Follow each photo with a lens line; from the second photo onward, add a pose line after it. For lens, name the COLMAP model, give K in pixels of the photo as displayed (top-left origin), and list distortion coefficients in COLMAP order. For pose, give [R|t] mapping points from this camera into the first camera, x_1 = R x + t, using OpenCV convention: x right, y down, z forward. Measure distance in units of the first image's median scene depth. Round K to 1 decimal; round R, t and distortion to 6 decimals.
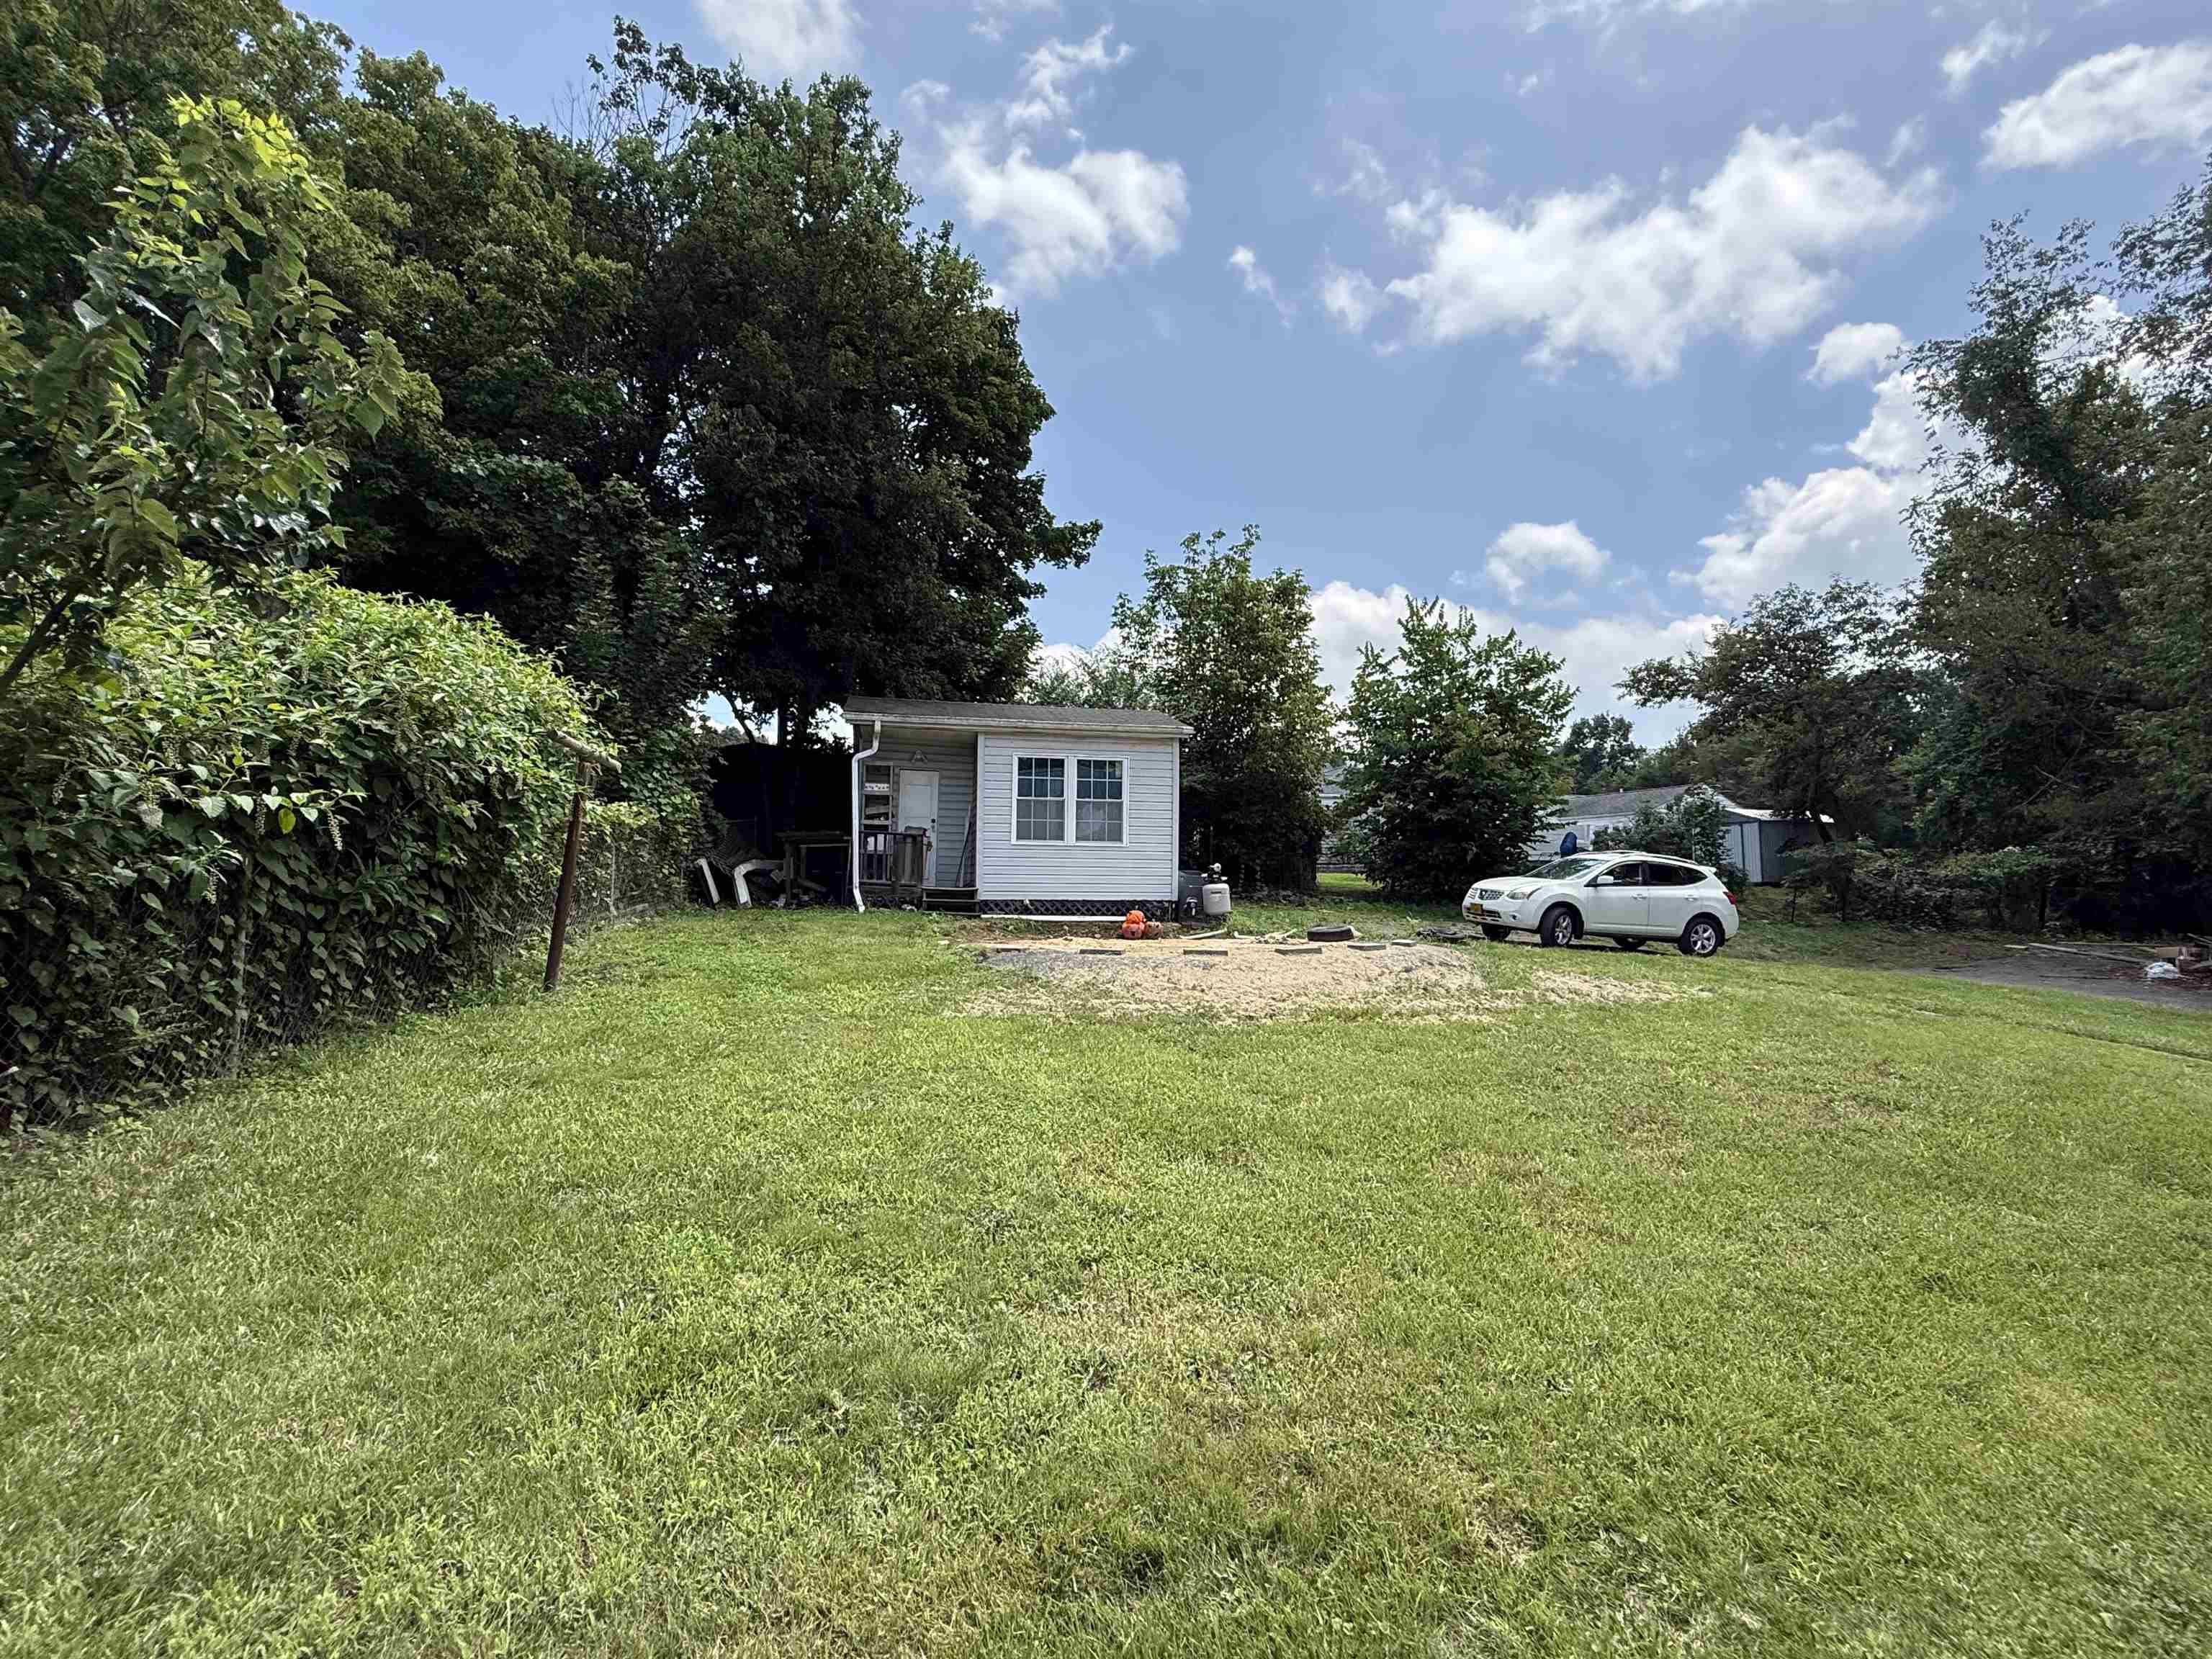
lens RADIAL K [[1023.0, 0, 1105.6], [0, 1023.0, 836.0], [0, 0, 1]] dist [-0.000808, 0.000612]
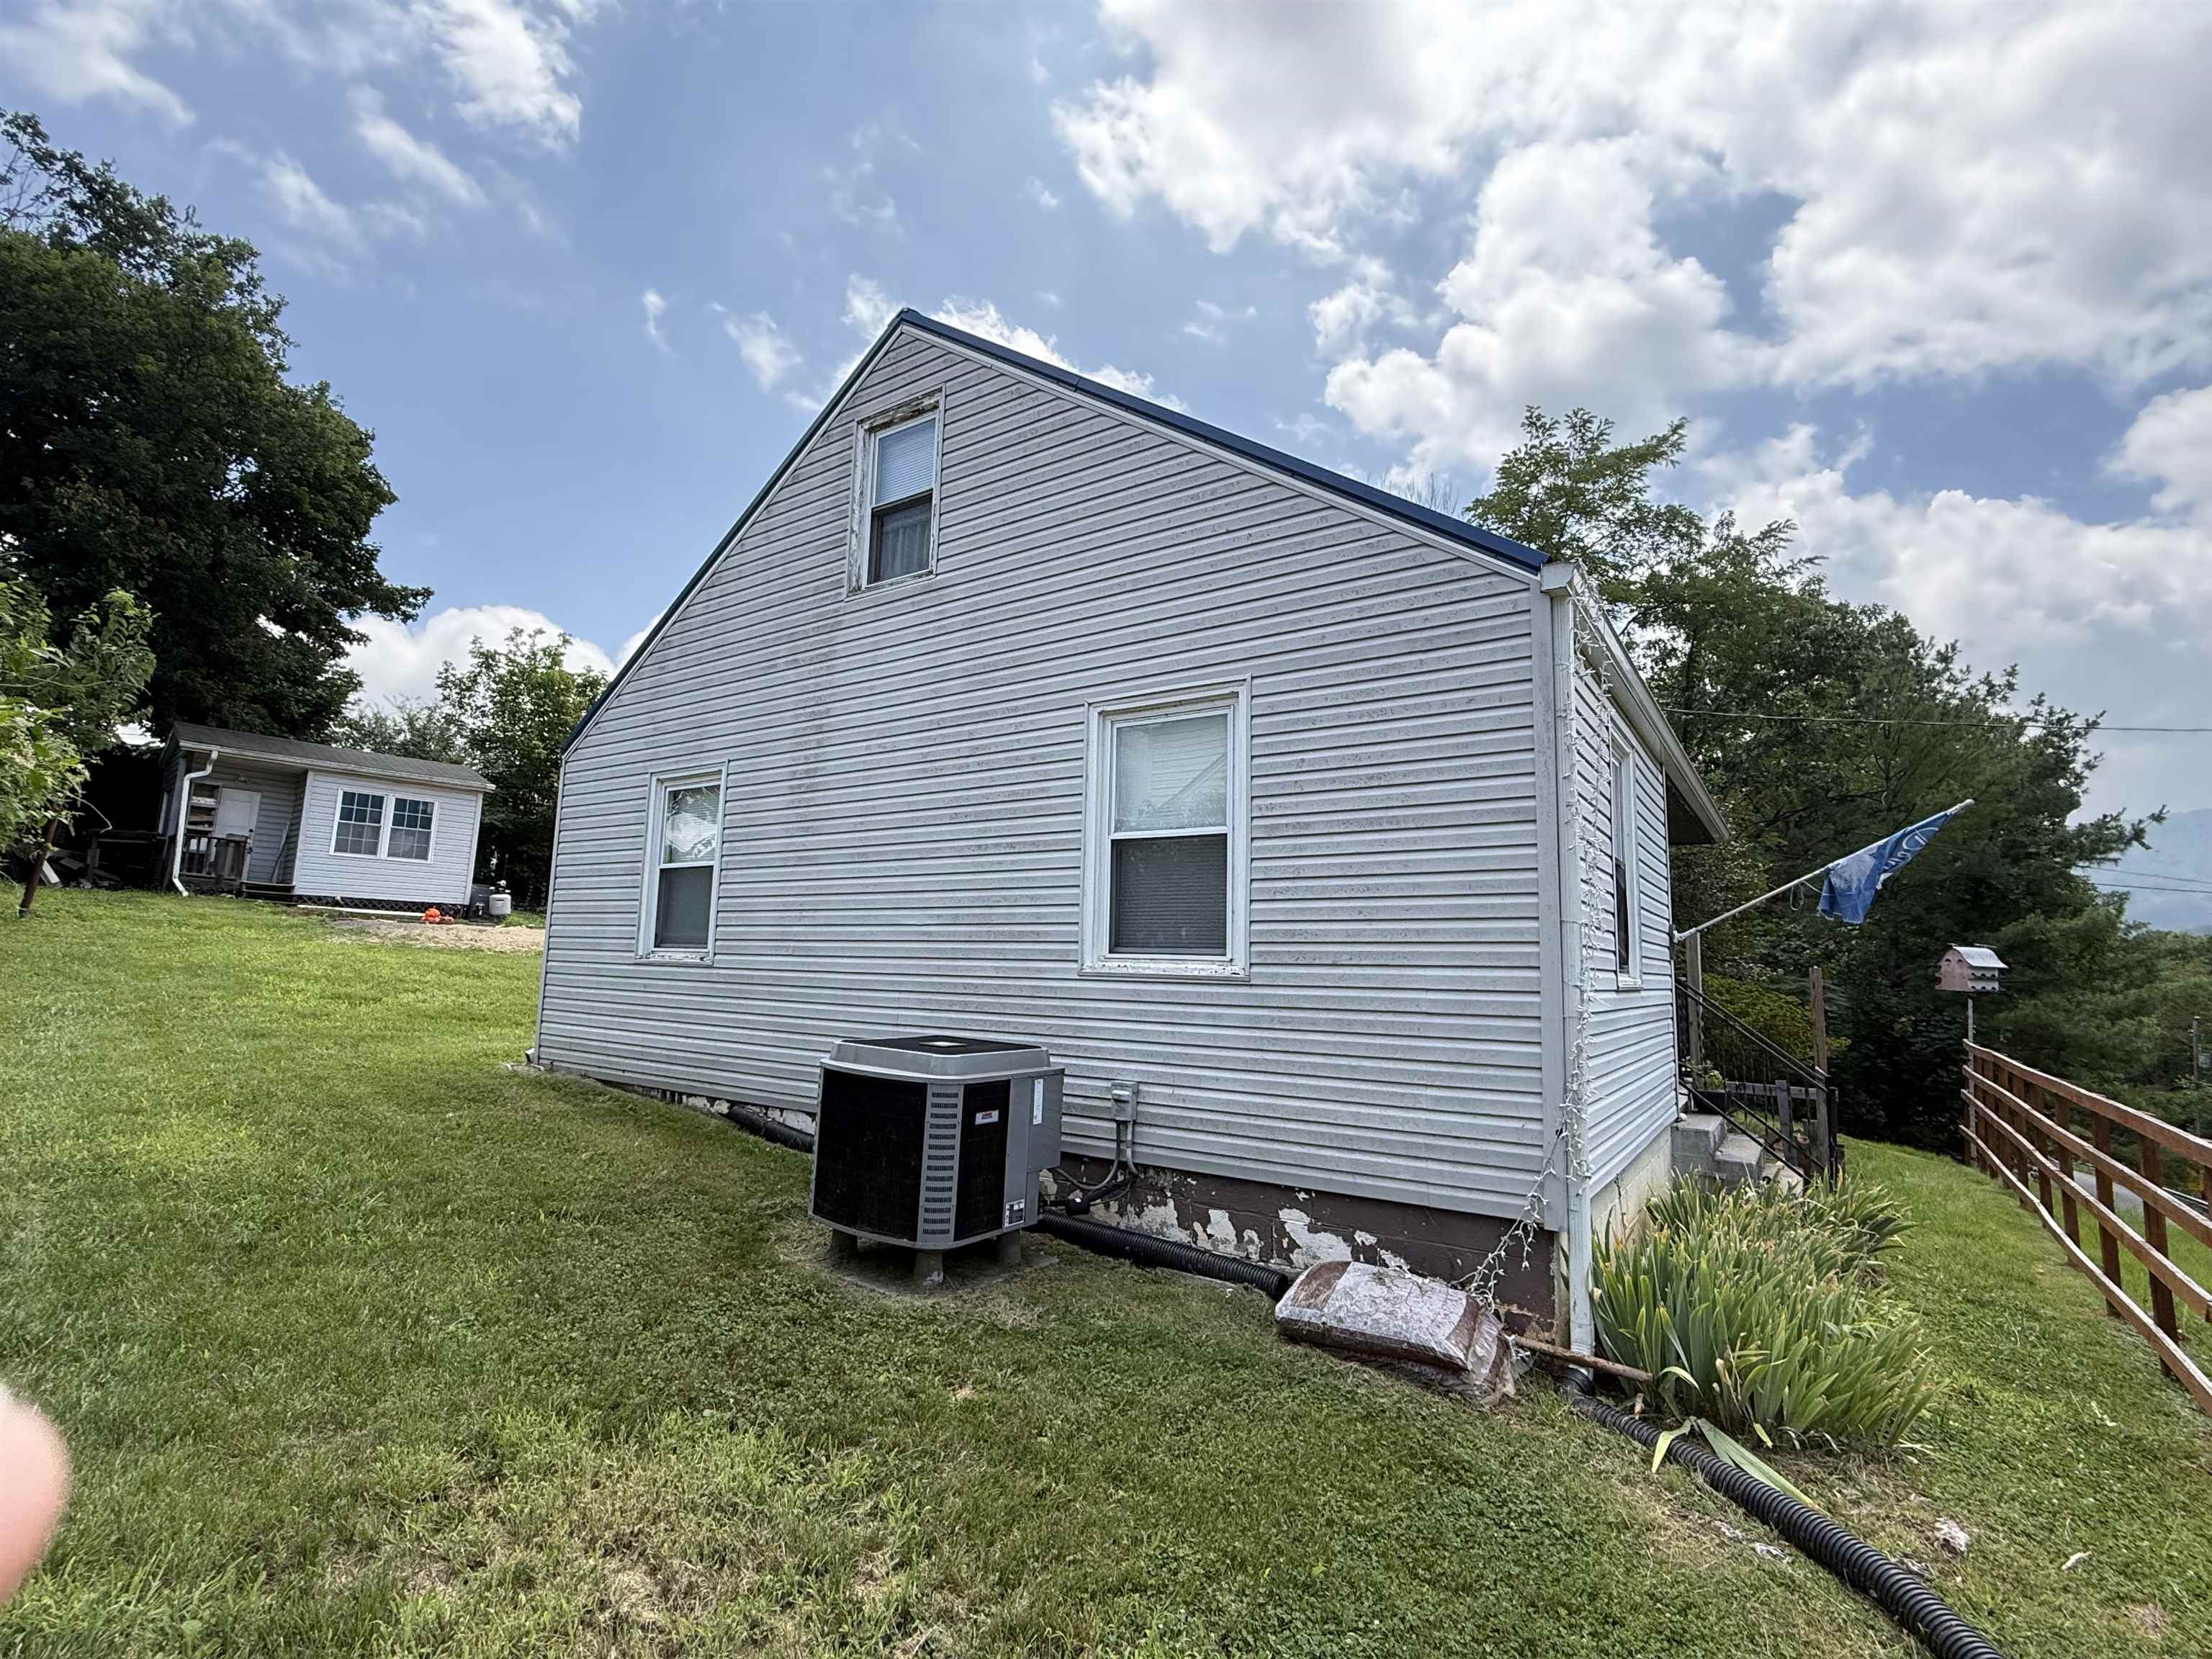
lens RADIAL K [[1023.0, 0, 1105.6], [0, 1023.0, 836.0], [0, 0, 1]] dist [-0.000808, 0.000612]
pose [[0.813080, 0.100003, 0.573498, -0.034944], [-0.074579, 0.994911, -0.067750, -0.001444], [-0.577355, 0.012315, 0.816400, -0.678523]]
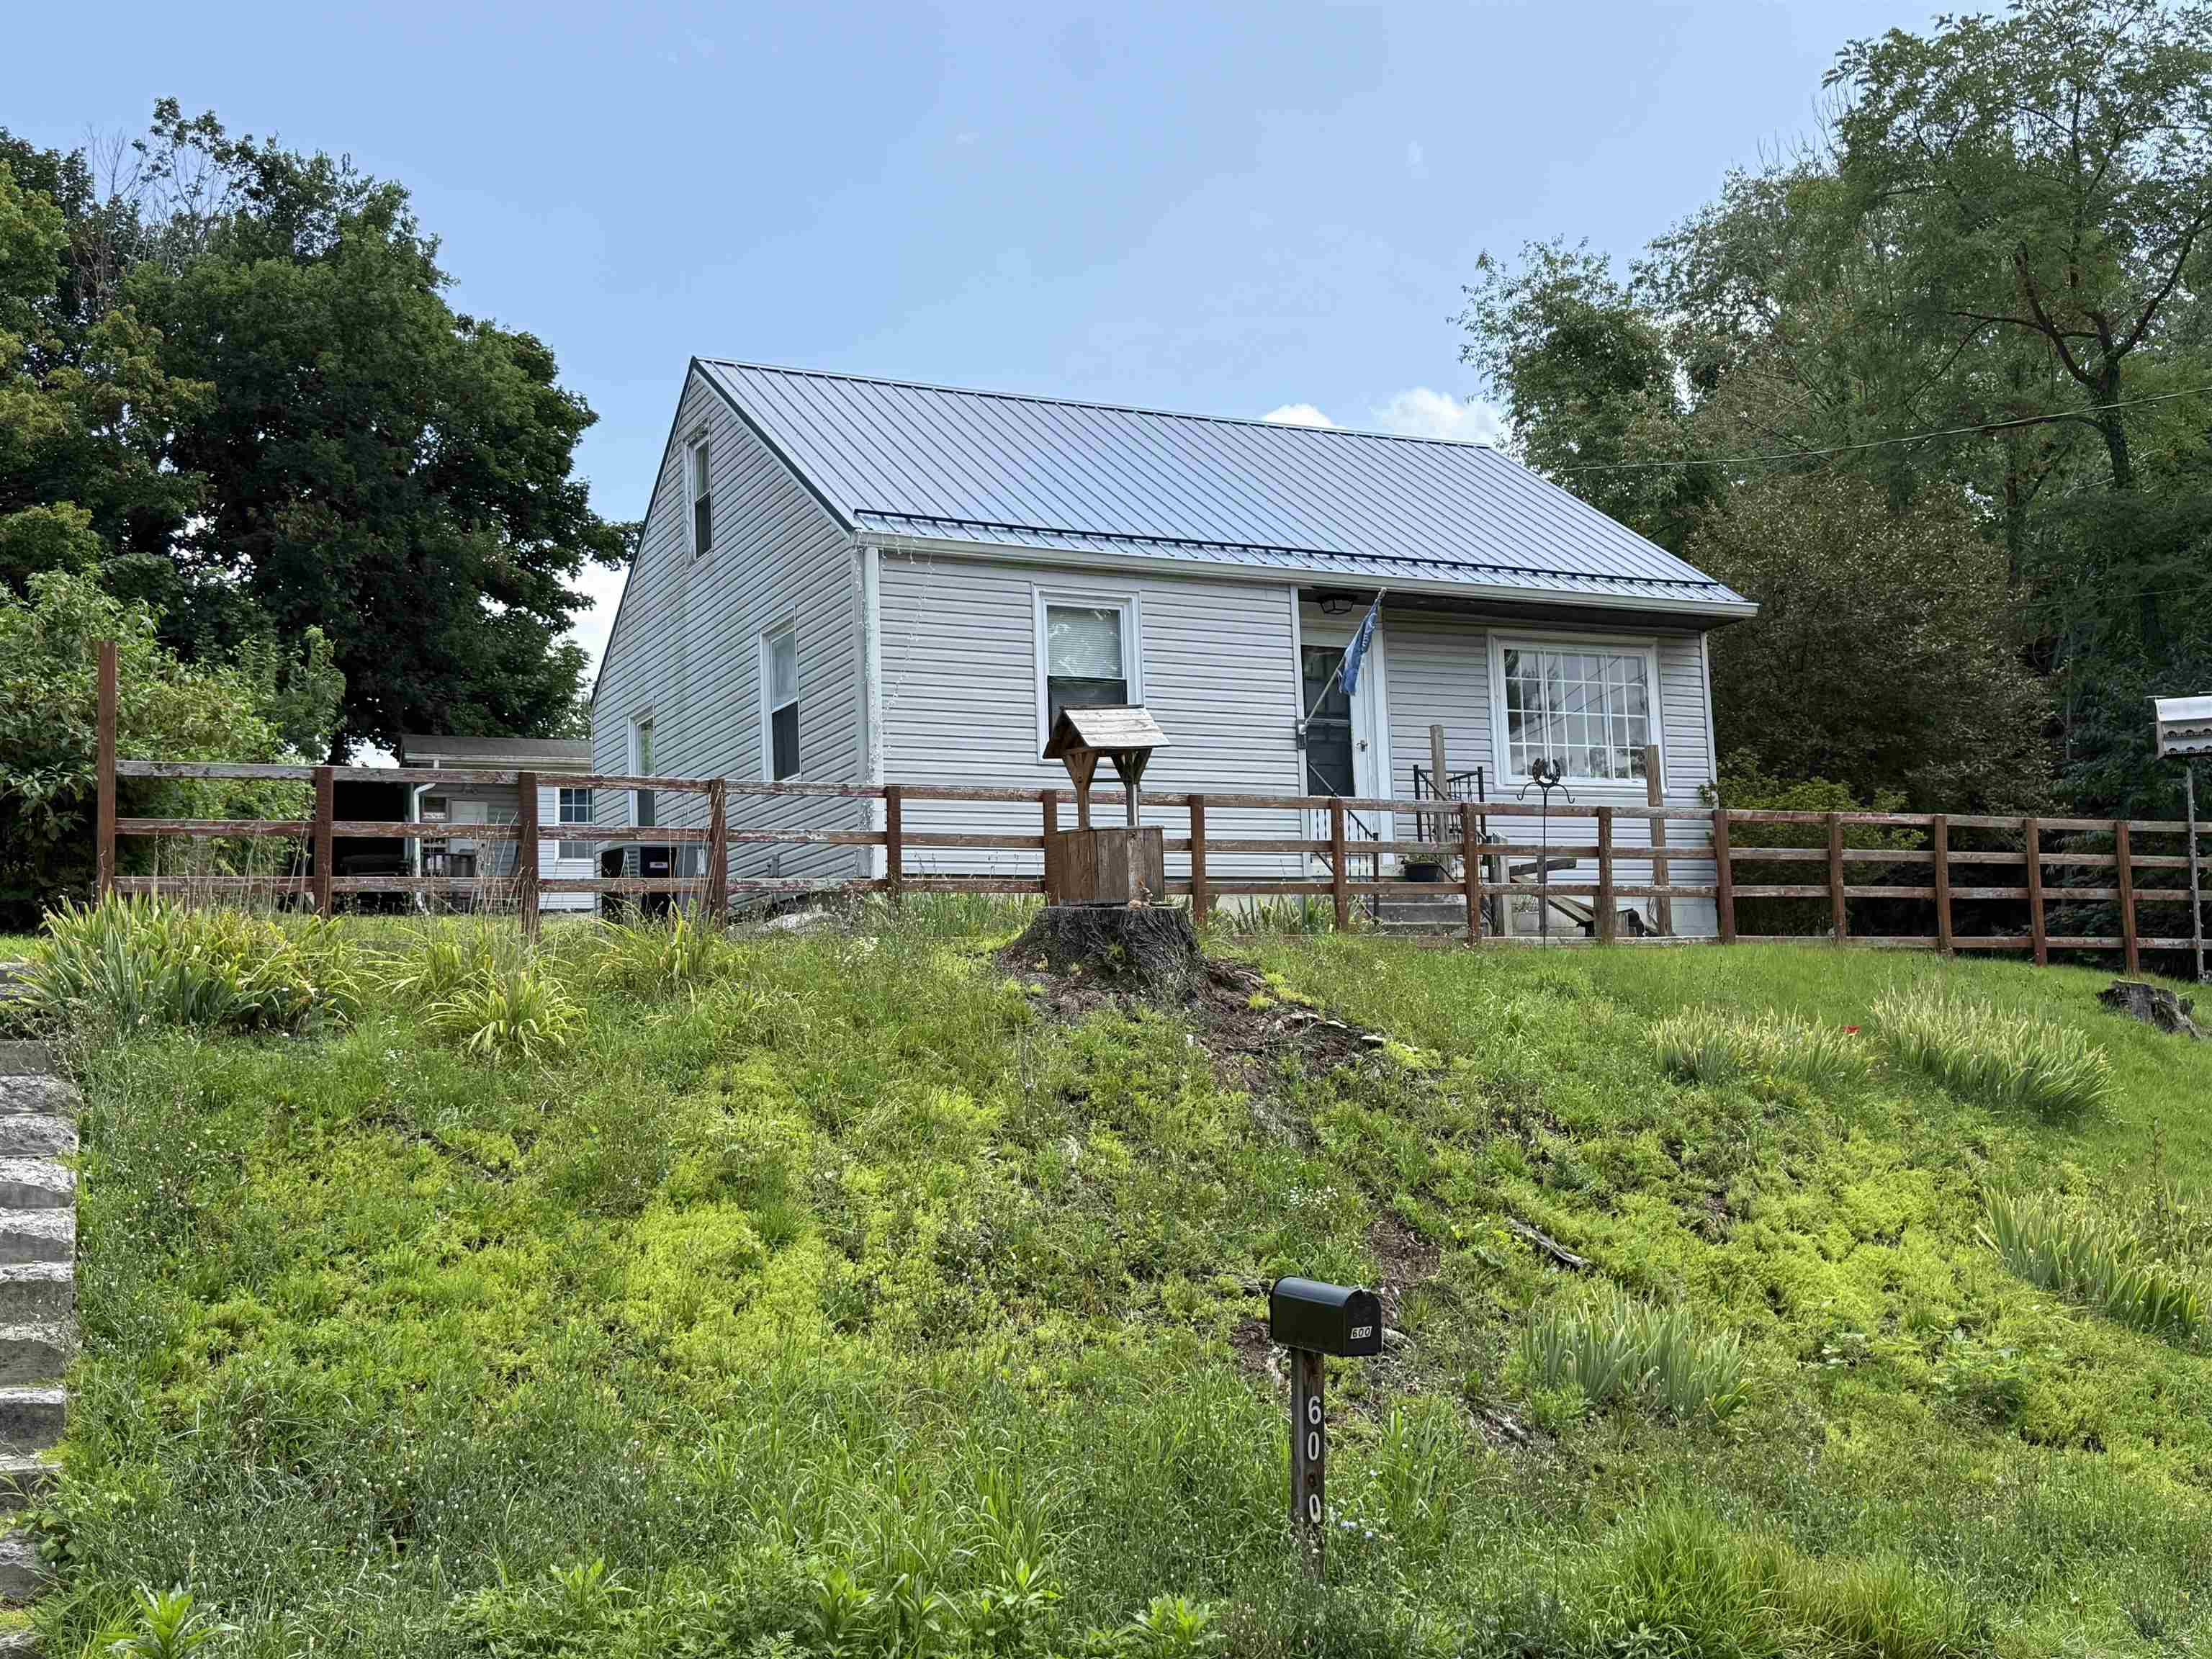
lens RADIAL K [[2213.6, 0, 1106.0], [0, 2213.6, 829.5], [0, 0, 1]] dist [0.178466, -0.366790]
pose [[0.990343, -0.019463, 0.137264, 0.181001], [0.025692, 0.998712, -0.043761, 0.097873], [-0.136236, 0.046865, 0.989567, -1.607128]]
